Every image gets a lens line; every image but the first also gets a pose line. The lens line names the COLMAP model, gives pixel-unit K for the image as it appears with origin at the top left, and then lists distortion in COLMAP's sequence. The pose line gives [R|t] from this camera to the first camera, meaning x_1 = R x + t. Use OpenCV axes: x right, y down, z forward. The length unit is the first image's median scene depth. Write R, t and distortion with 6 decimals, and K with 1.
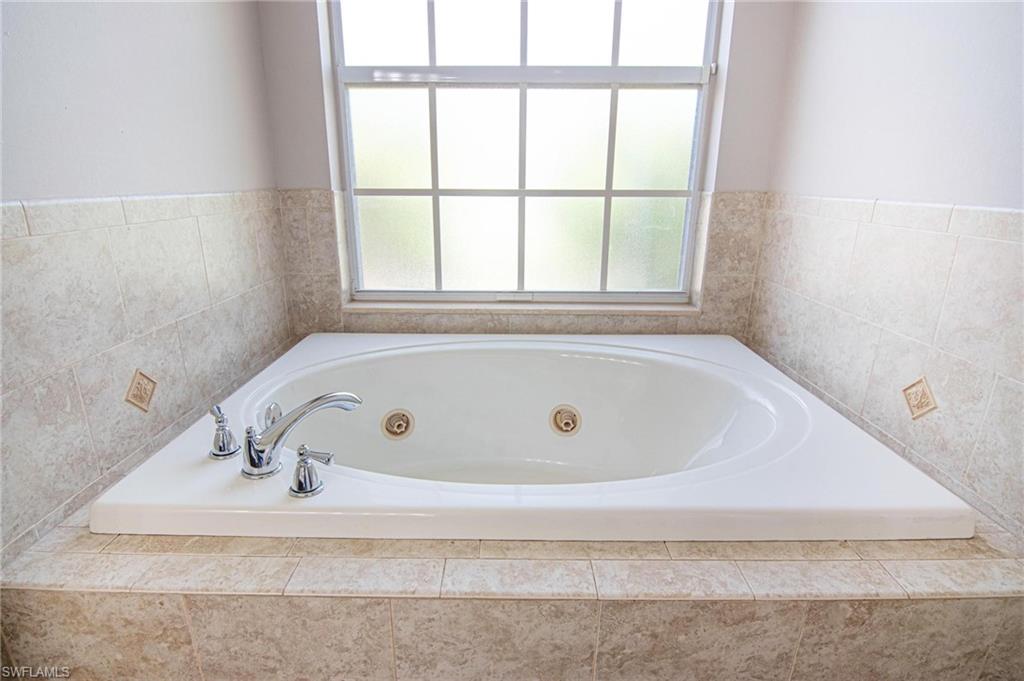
lens RADIAL K [[534.0, 0, 501.1], [0, 534.0, 344.2], [0, 0, 1]] dist [0.000549, -0.015902]
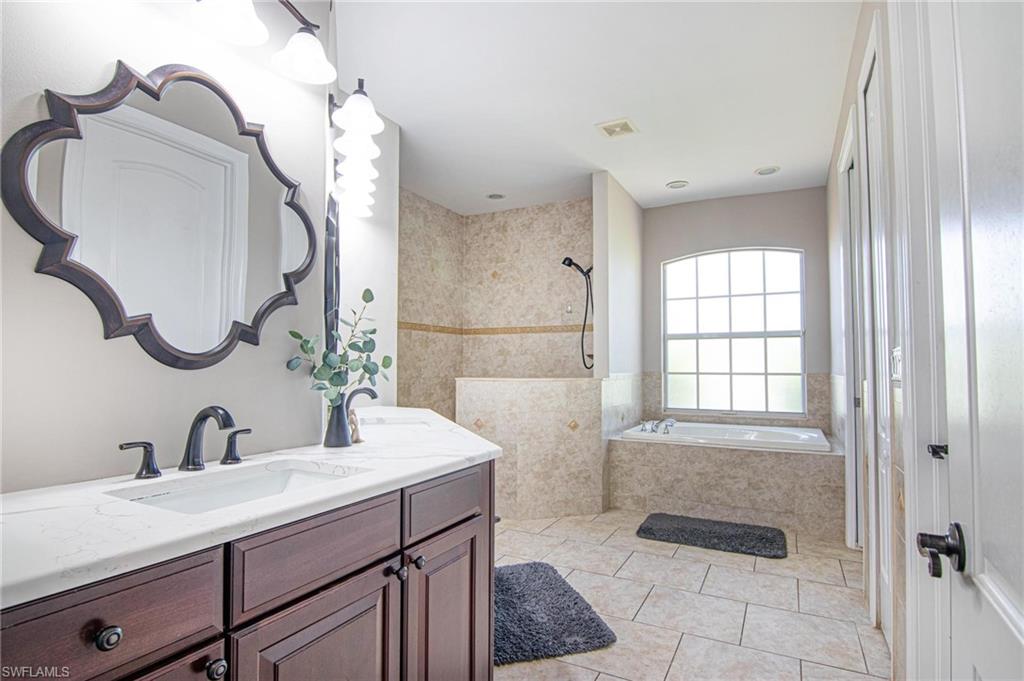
lens RADIAL K [[534.0, 0, 501.1], [0, 534.0, 344.2], [0, 0, 1]] dist [0.000549, -0.015902]
pose [[0.888906, -0.023616, -0.457480, 0.393679], [-0.132709, 0.942569, -0.306516, 0.902383], [0.438445, 0.333176, 0.834721, -2.949913]]
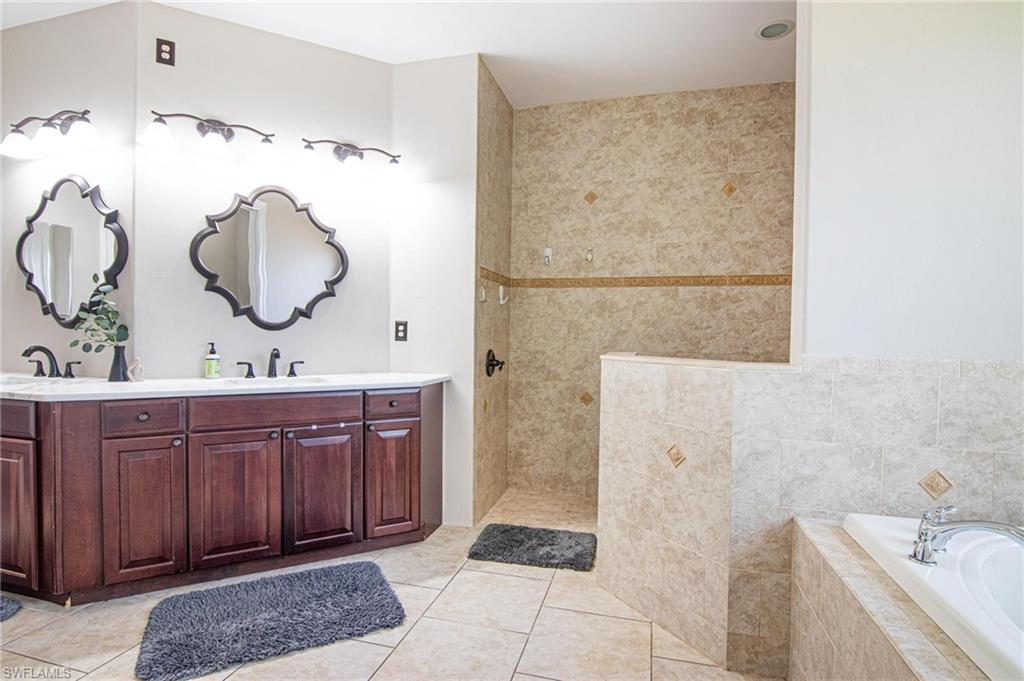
lens RADIAL K [[524.5, 0, 507.2], [0, 524.5, 346.0], [0, 0, 1]] dist [-0.019756, -0.000781]
pose [[-0.255578, 0.010399, -0.966732, 0.958367], [-0.303649, 0.948478, 0.090479, -0.042524], [0.917866, 0.316672, -0.239253, 0.114380]]
